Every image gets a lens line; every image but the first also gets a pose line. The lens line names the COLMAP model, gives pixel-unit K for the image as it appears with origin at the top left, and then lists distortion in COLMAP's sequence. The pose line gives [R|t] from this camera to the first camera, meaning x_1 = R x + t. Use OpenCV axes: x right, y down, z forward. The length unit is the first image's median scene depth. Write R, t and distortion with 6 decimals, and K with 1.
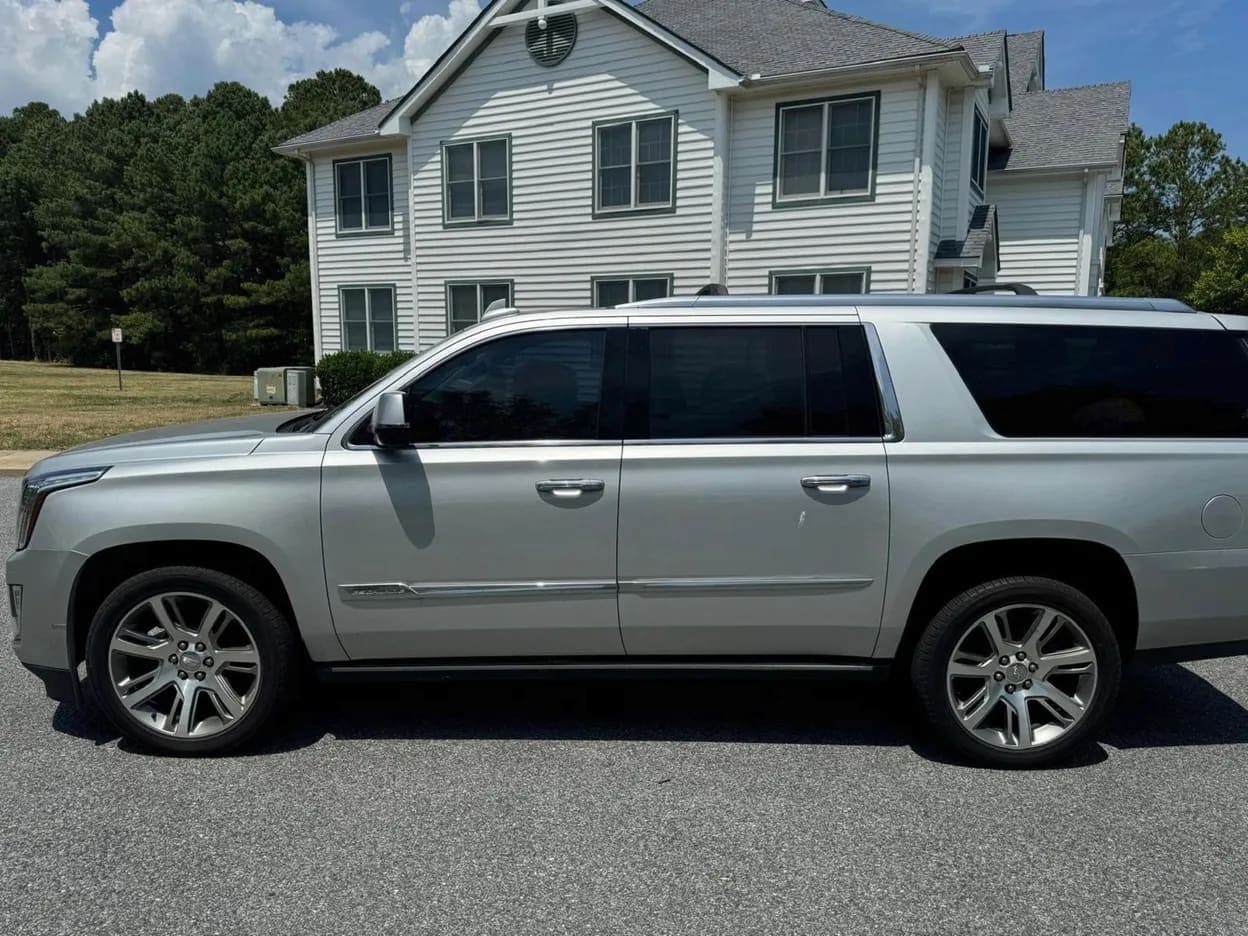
lens RADIAL K [[909.9, 0, 624.0], [0, 909.9, 468.0], [0, 0, 1]] dist [0.045734, -0.045825]
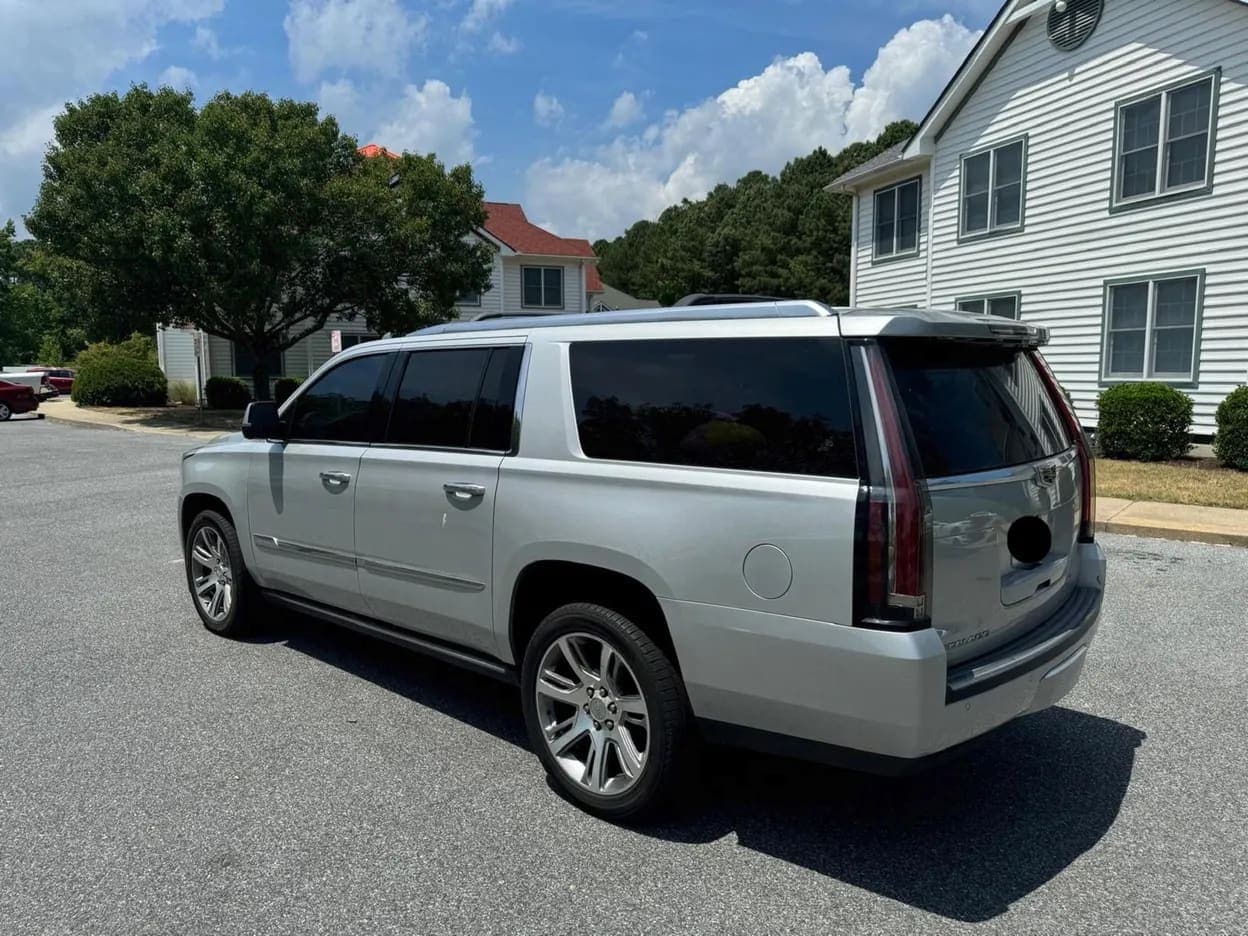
lens RADIAL K [[909.9, 0, 624.0], [0, 909.9, 468.0], [0, 0, 1]] dist [0.045734, -0.045825]
pose [[0.736627, 0.052659, -0.674246, 0.230140], [-0.068868, 0.997622, 0.002674, -0.005699], [0.672784, 0.044464, 0.738502, 0.066909]]
